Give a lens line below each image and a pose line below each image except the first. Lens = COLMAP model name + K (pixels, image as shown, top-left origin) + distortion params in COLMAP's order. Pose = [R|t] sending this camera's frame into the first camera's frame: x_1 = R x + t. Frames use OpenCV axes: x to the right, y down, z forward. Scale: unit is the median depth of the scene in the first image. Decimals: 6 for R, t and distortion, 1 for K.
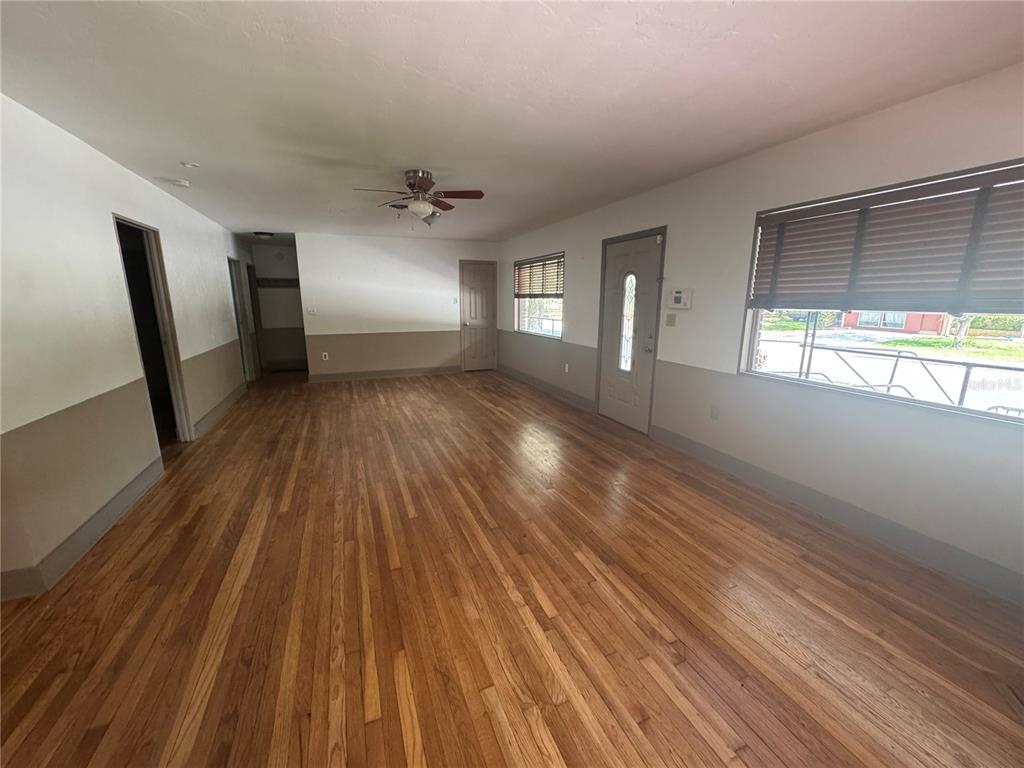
lens RADIAL K [[405.2, 0, 508.7], [0, 405.2, 384.3], [0, 0, 1]] dist [-0.007837, 0.000455]
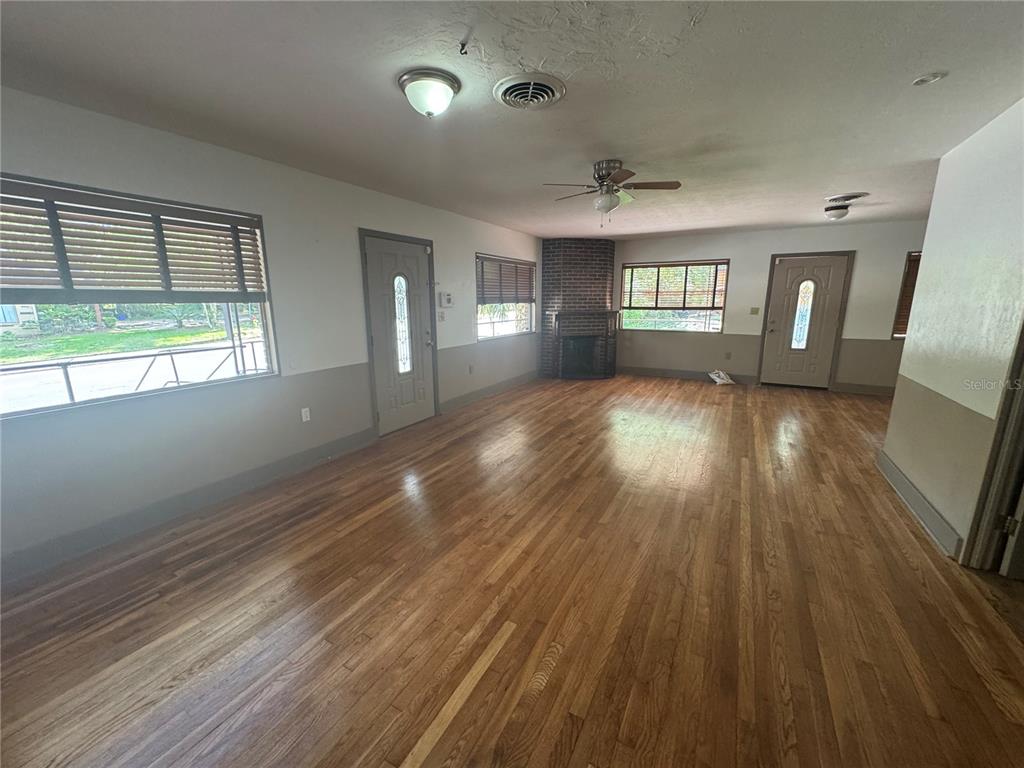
lens RADIAL K [[405.2, 0, 509.2], [0, 405.2, 384.3], [0, 0, 1]] dist [-0.007837, 0.000455]
pose [[-0.615466, -0.164148, 0.770880, -0.679175], [0.165949, 0.929158, 0.330343, -0.310206], [-0.770495, 0.331242, -0.544625, 1.433135]]
